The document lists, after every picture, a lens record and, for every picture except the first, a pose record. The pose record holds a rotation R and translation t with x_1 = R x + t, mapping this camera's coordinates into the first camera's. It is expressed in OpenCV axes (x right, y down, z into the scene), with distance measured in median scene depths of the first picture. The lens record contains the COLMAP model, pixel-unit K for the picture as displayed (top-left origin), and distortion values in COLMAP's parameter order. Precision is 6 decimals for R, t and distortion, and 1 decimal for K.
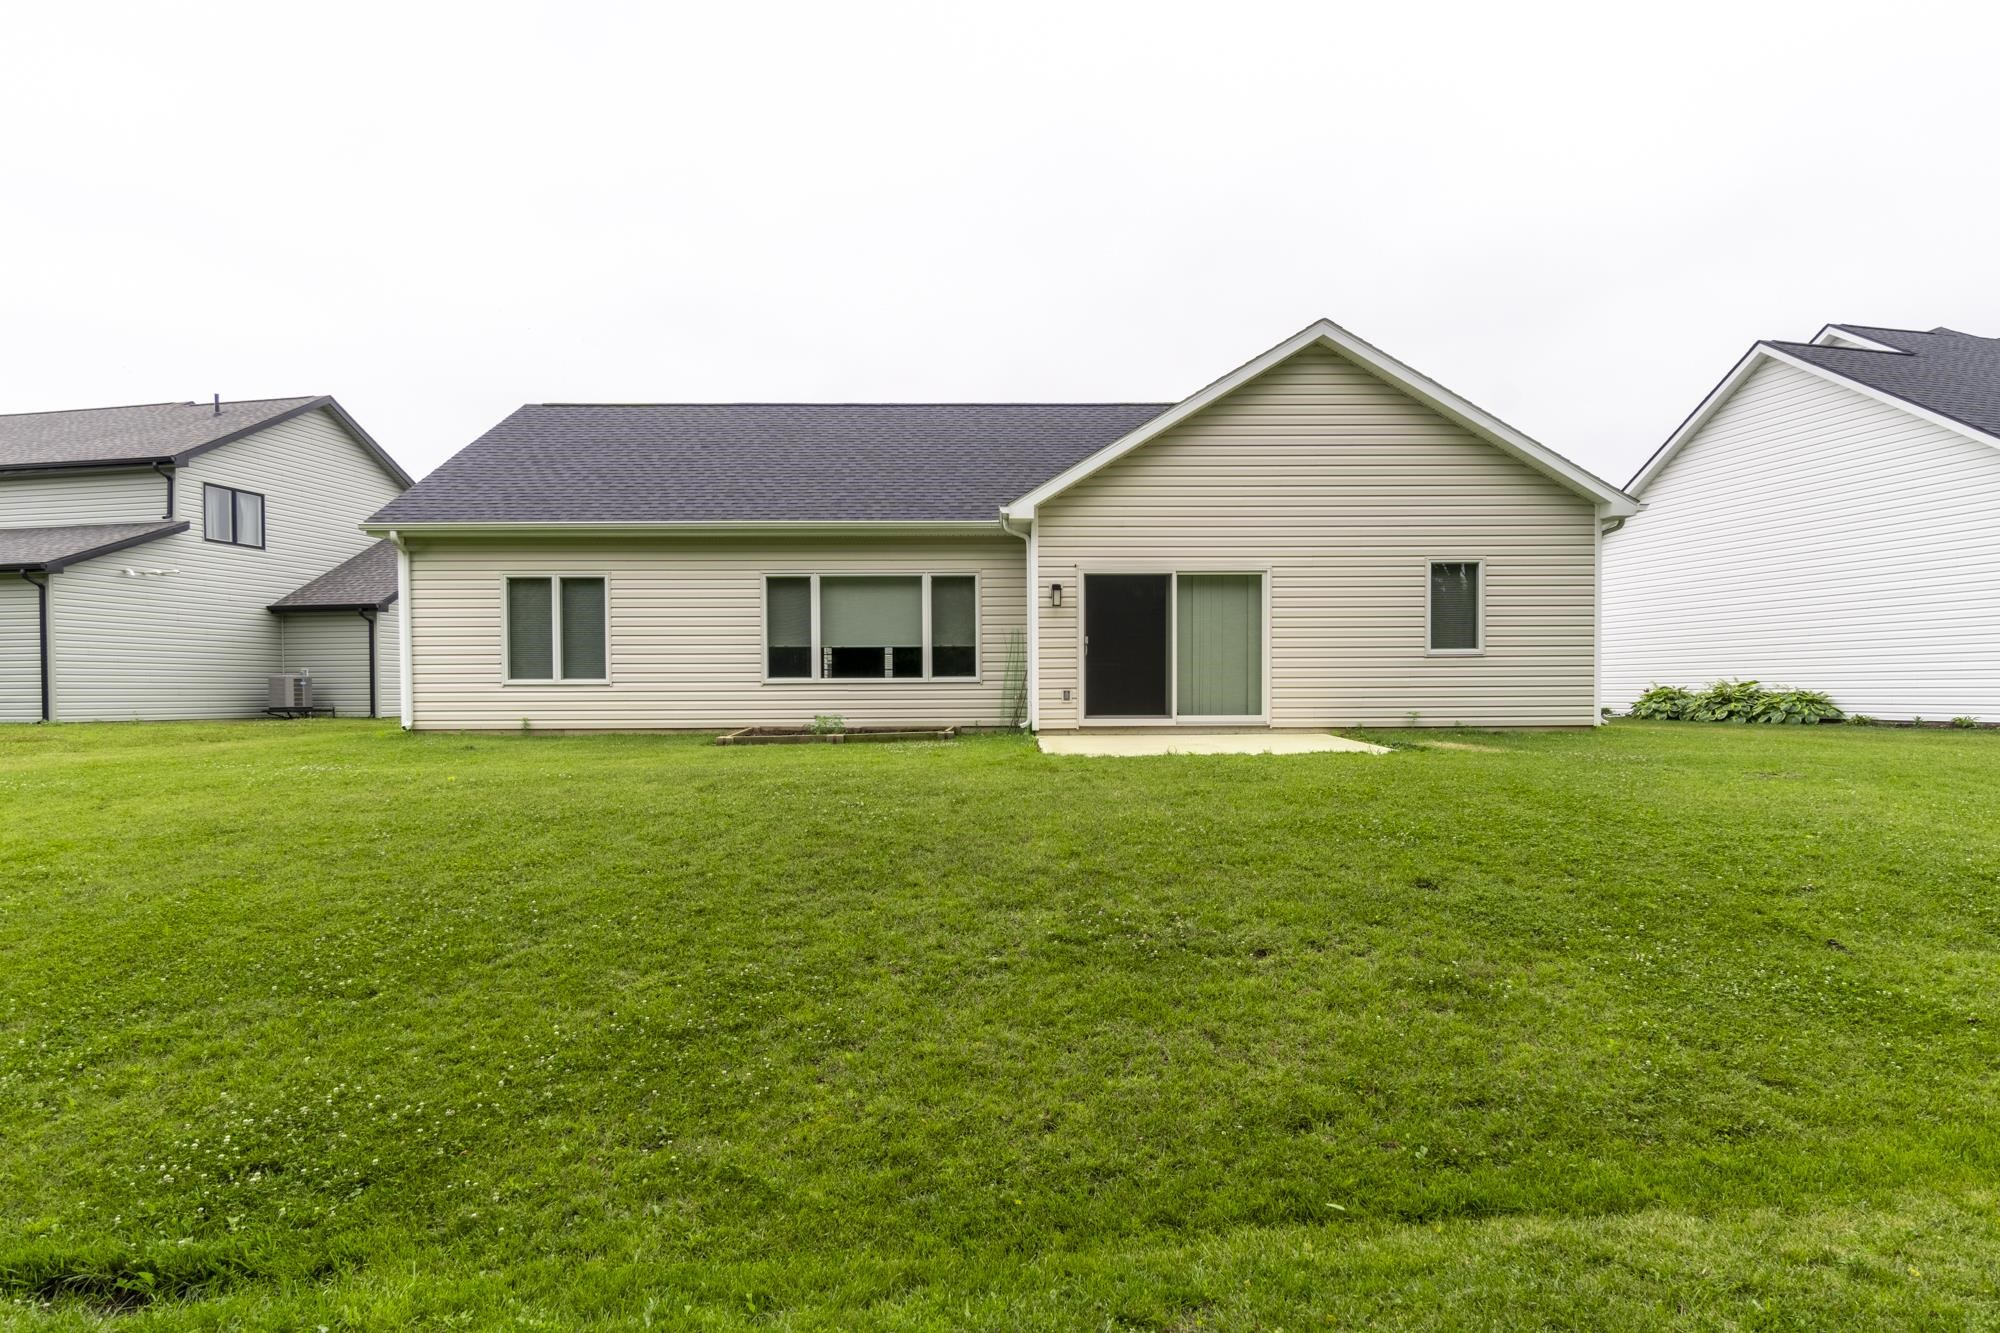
lens RADIAL K [[1071.3, 0, 1037.3], [0, 1071.3, 696.2], [0, 0, 1]] dist [-0.000615, 0.000206]
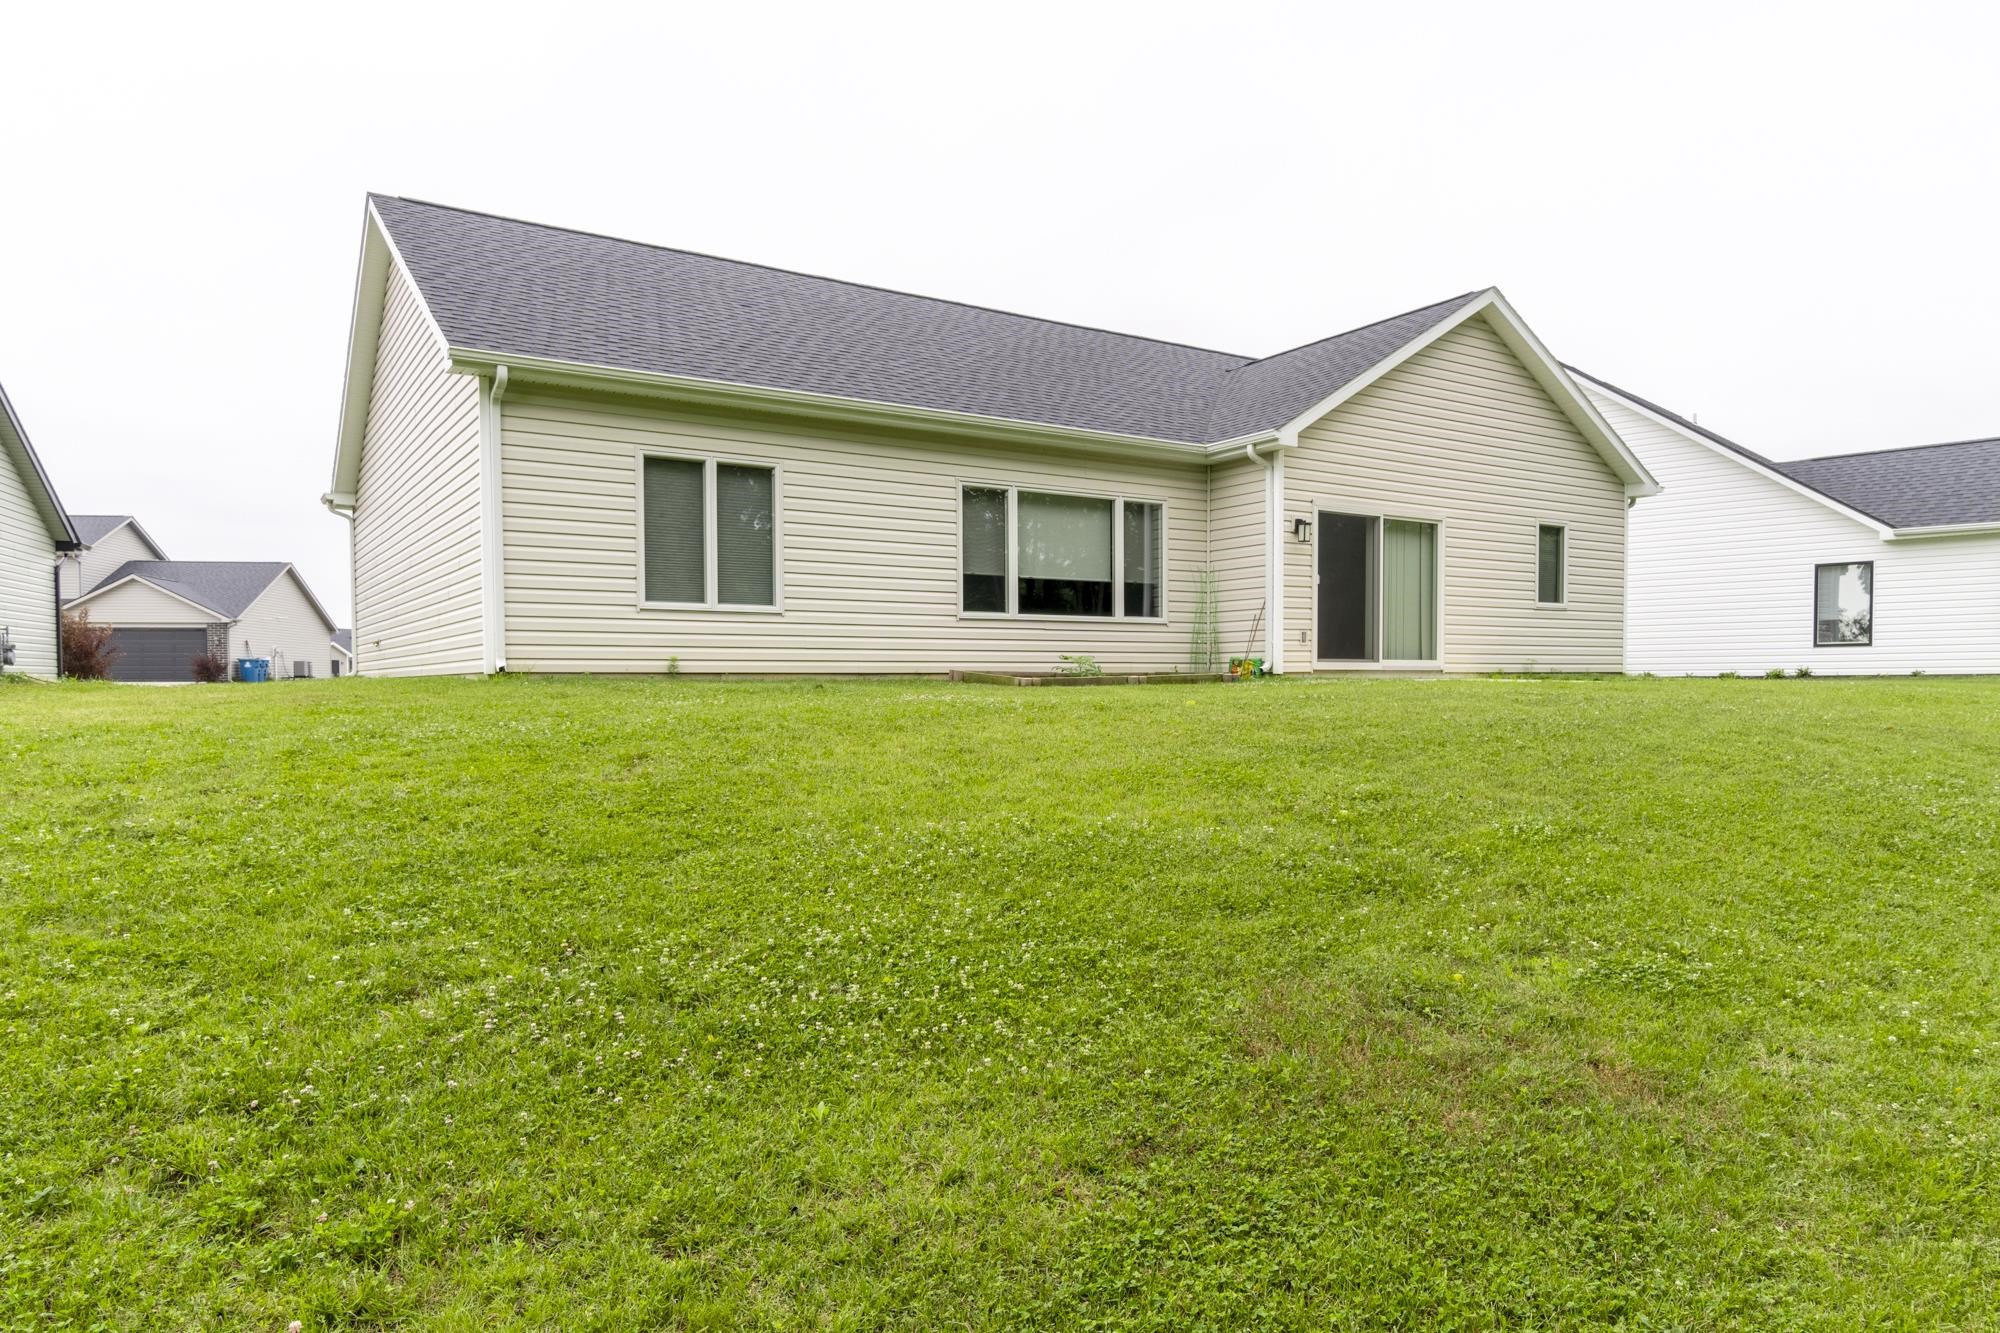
lens RADIAL K [[1253.5, 0, 1004.9], [0, 1253.5, 697.0], [0, 0, 1]] dist [-0.008712, 0.001043]
pose [[0.846546, -0.004614, 0.532296, -0.731510], [0.001927, 0.999982, 0.005603, 0.042353], [-0.532313, -0.003718, 0.846540, 0.188142]]
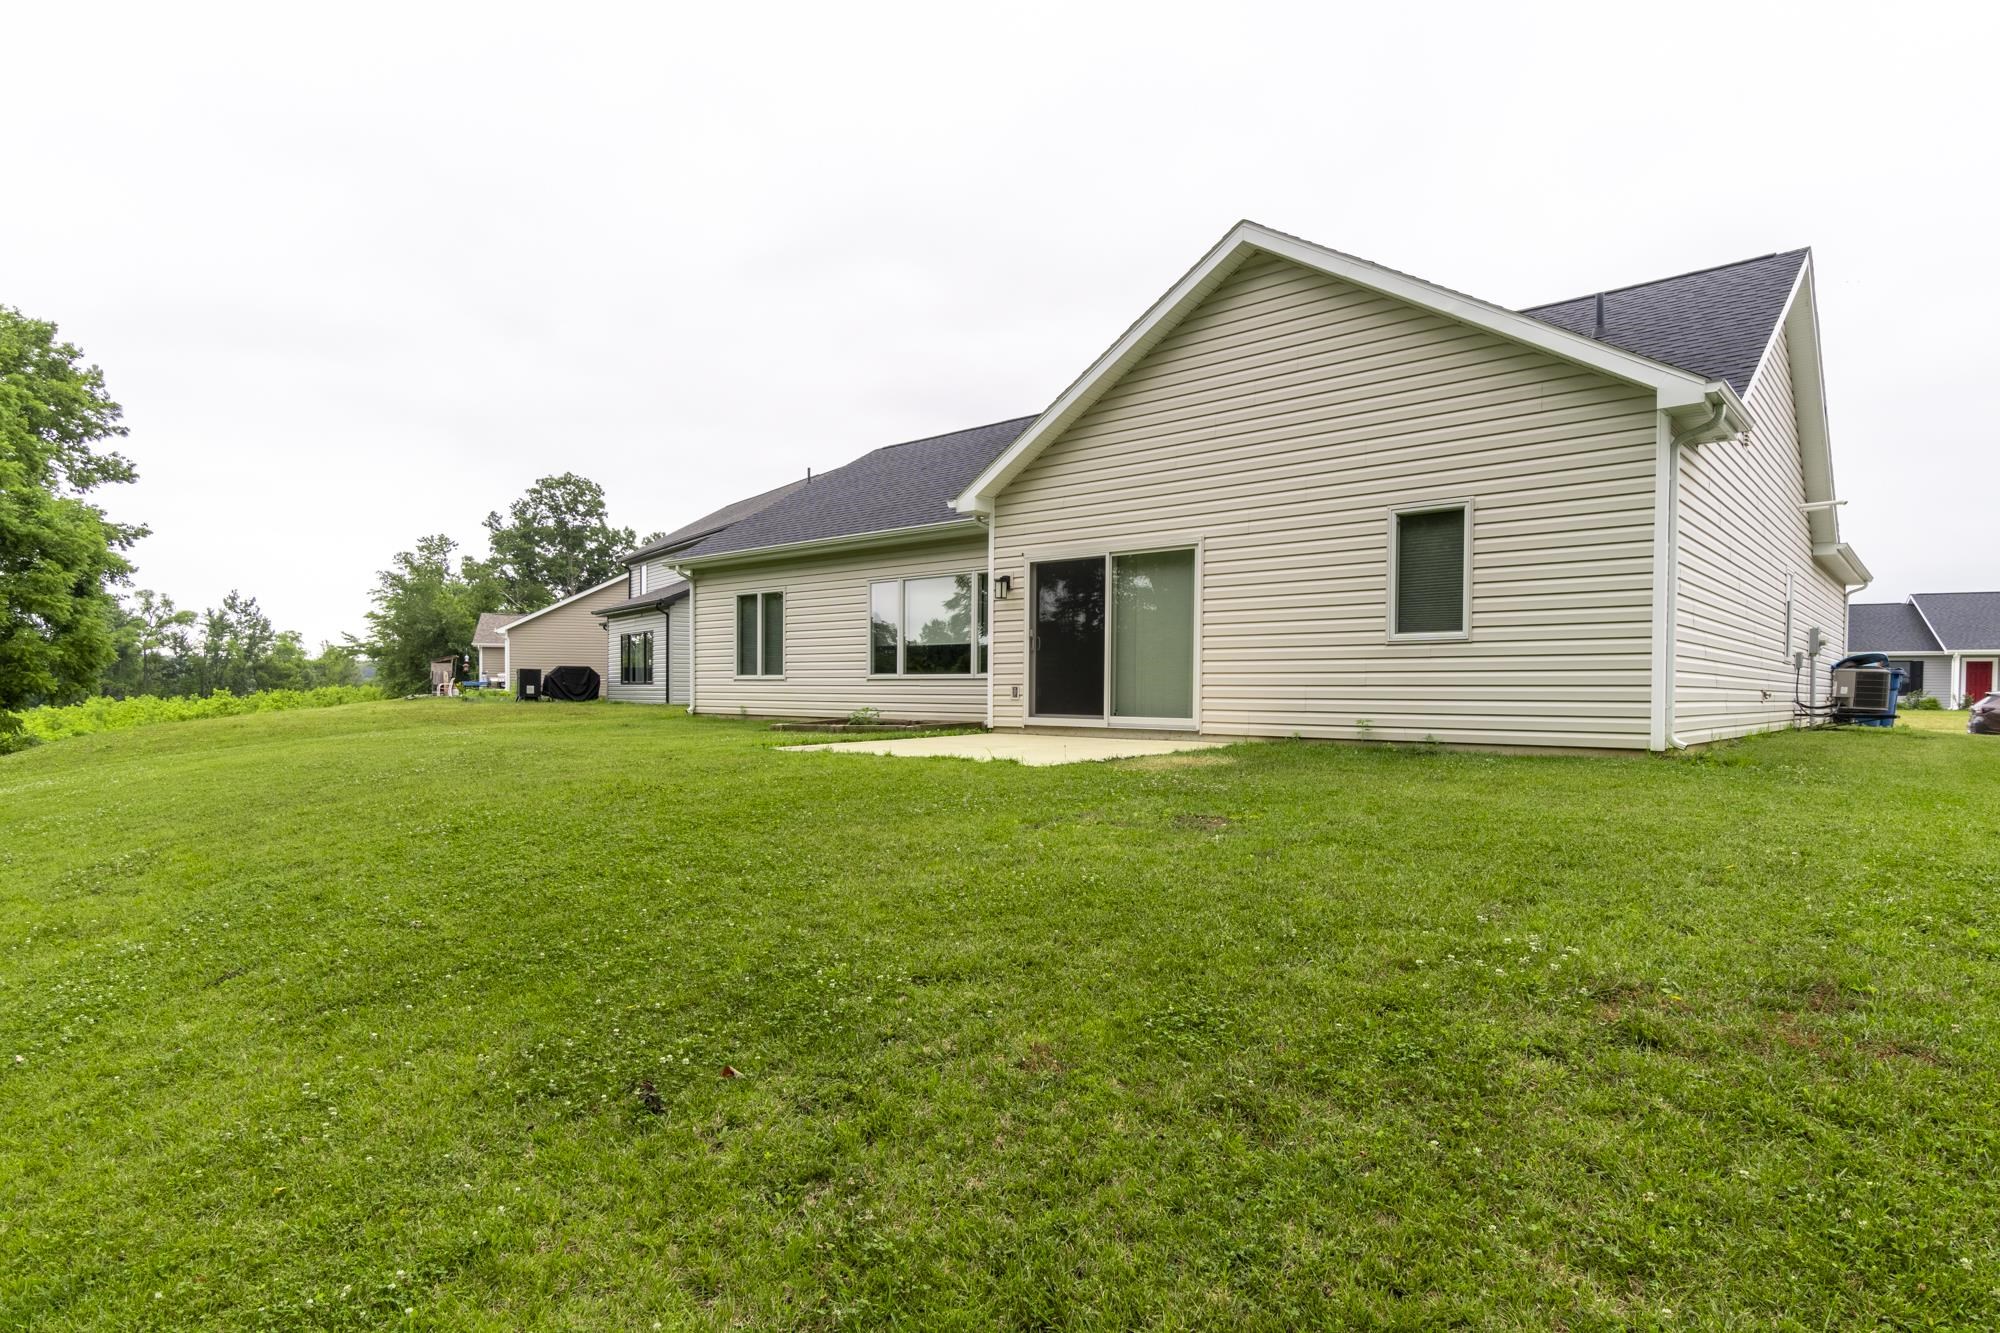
lens RADIAL K [[1071.3, 0, 1037.3], [0, 1071.3, 696.2], [0, 0, 1]] dist [-0.000615, 0.000206]
pose [[0.749624, 0.013353, -0.661729, 0.622975], [-0.016872, 0.999857, 0.001062, 0.001571], [0.661649, 0.010368, 0.749742, 0.280363]]
